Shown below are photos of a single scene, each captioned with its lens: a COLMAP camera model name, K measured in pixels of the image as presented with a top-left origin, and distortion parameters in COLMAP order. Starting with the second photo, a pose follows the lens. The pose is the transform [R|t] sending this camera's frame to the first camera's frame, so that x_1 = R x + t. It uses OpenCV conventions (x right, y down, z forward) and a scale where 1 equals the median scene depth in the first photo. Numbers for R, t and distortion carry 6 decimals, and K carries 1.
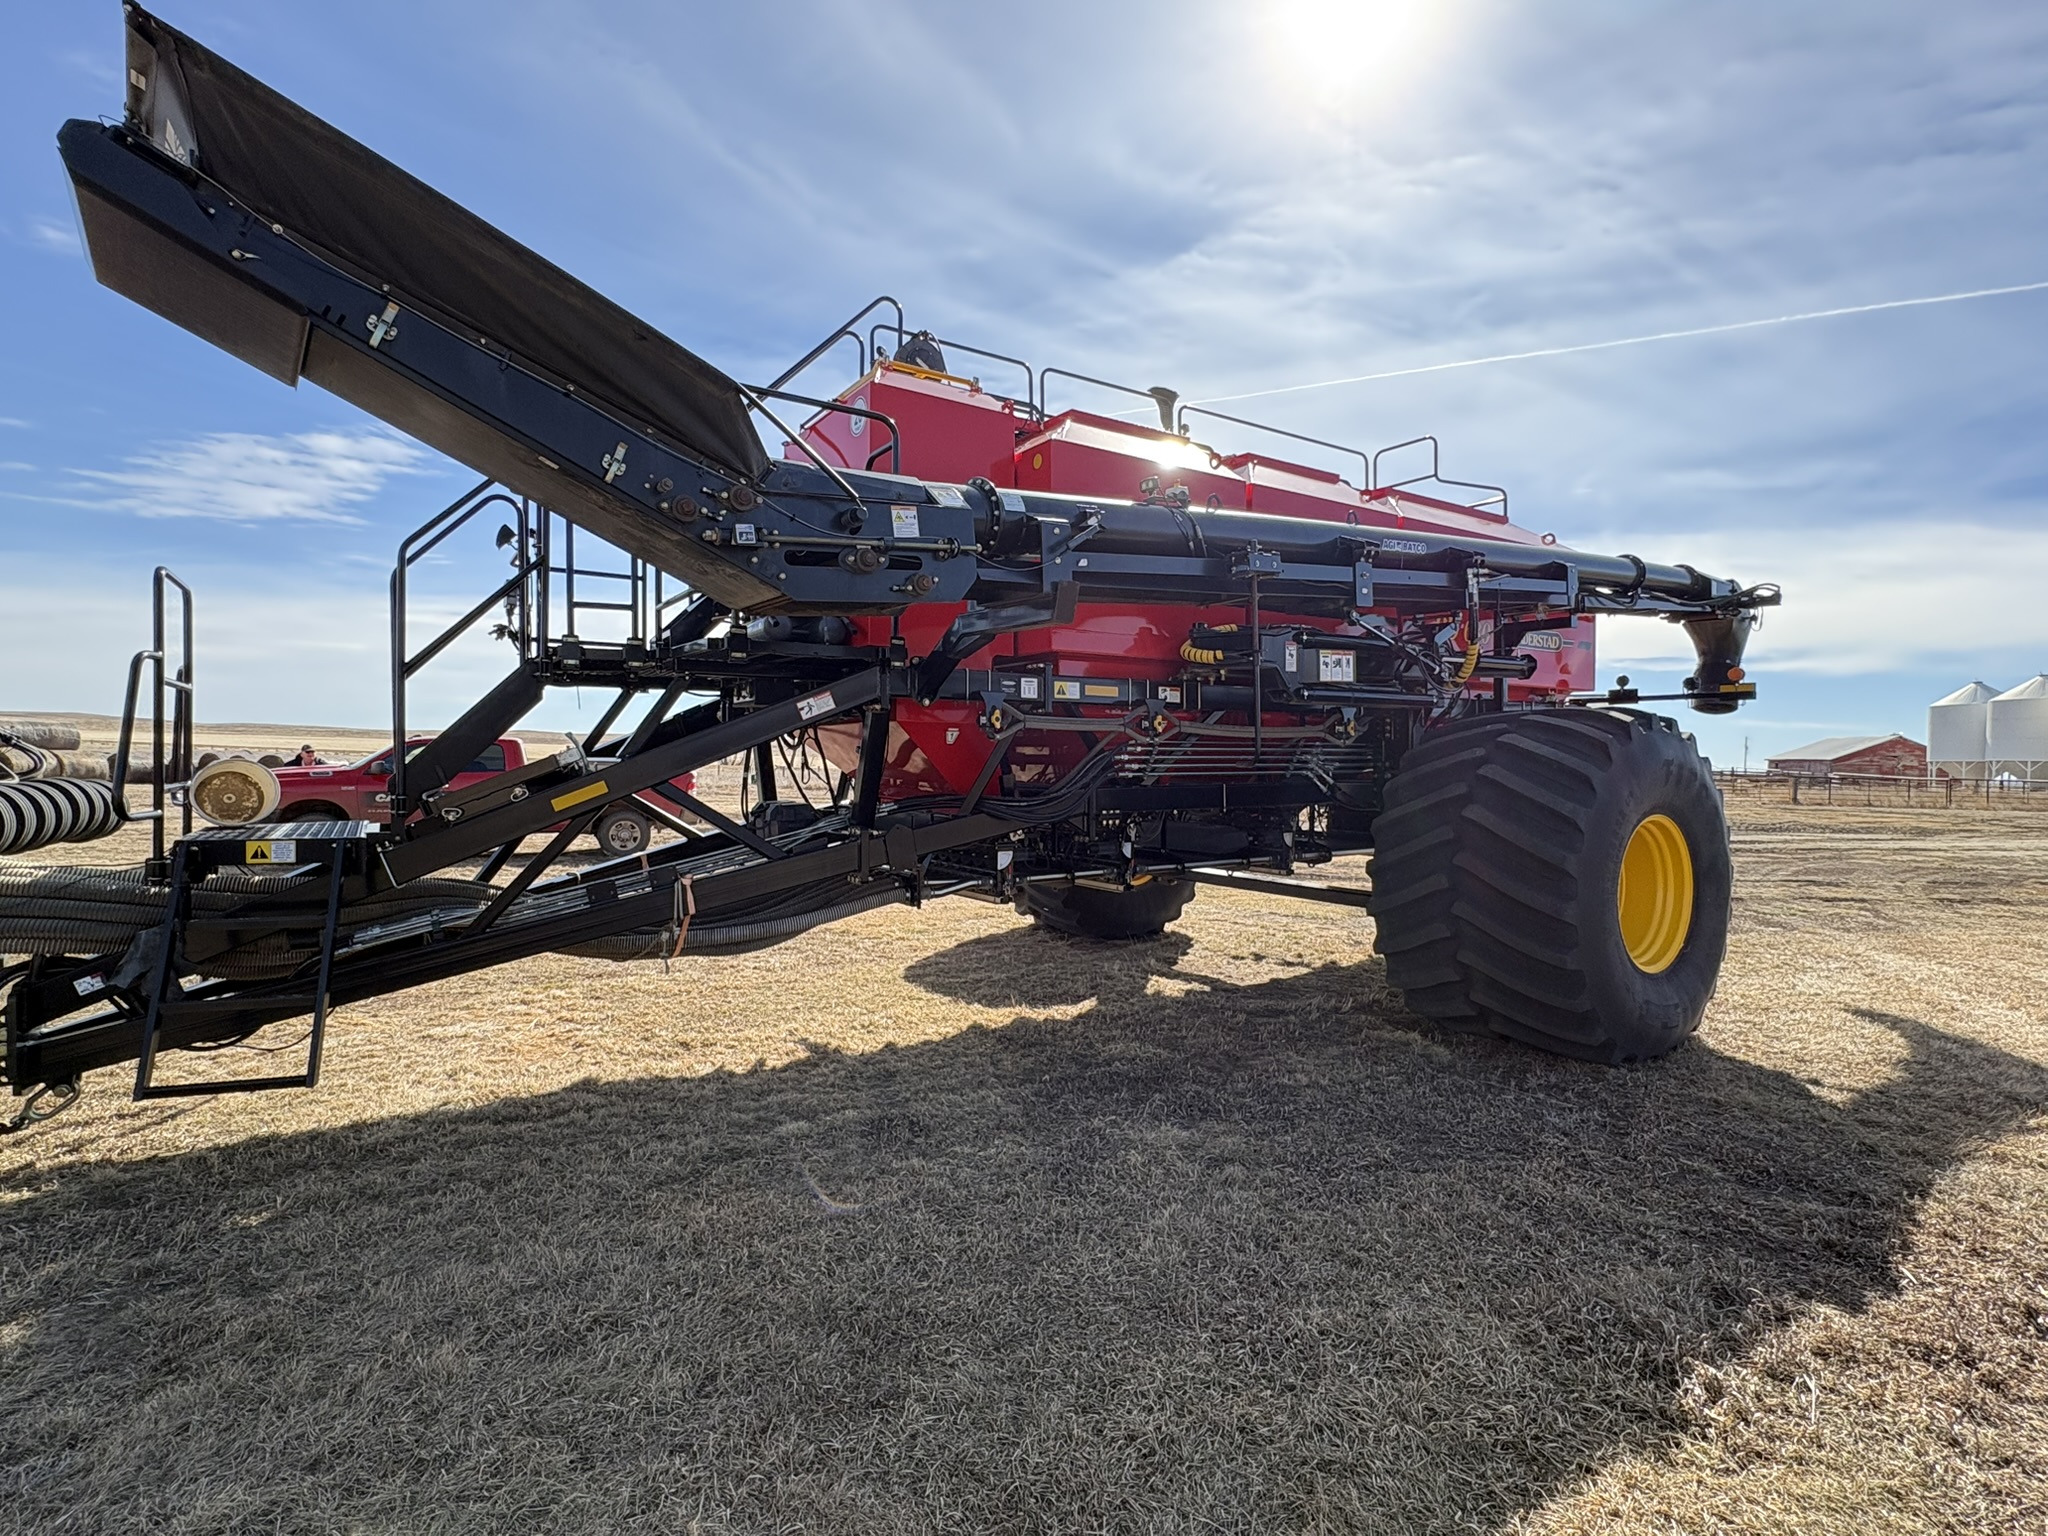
lens RADIAL K [[962.4, 0, 1024.0], [0, 962.4, 768.0], [0, 0, 1]] dist [0.002816, -0.006154]
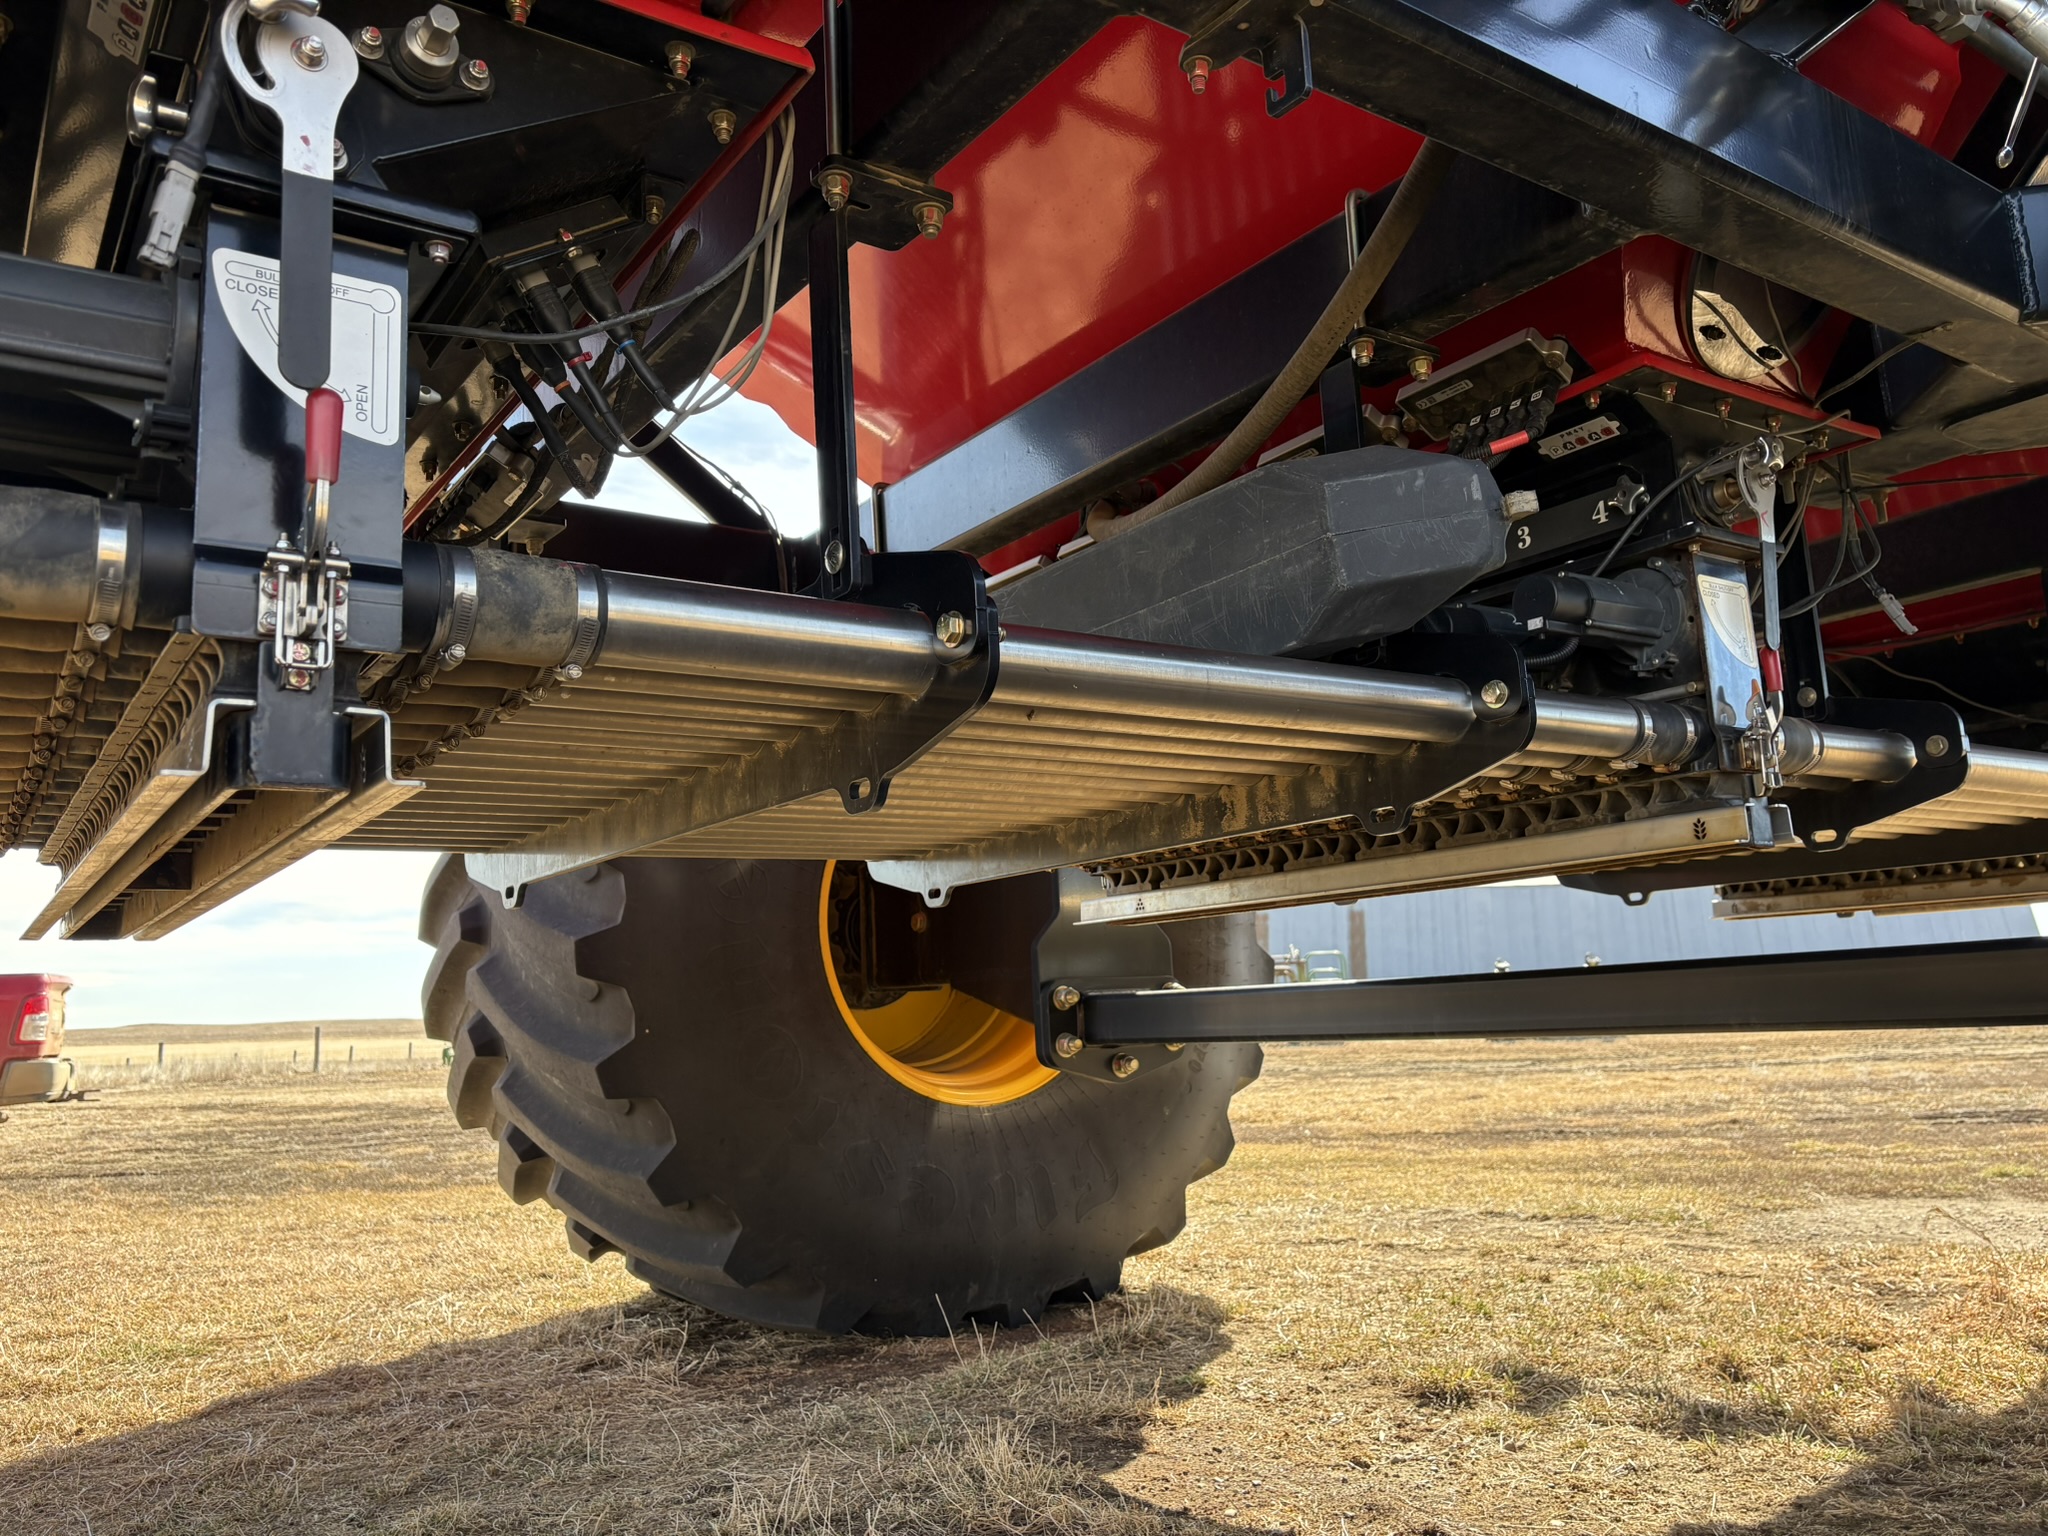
lens RADIAL K [[1544.8, 0, 1024.0], [0, 1544.8, 768.0], [0, 0, 1]] dist [0.035818, -0.000052]
pose [[0.998001, -0.051329, 0.036877, 0.121118], [0.056963, 0.983280, -0.172959, 0.111126], [-0.027383, 0.174714, 0.984238, 0.615477]]
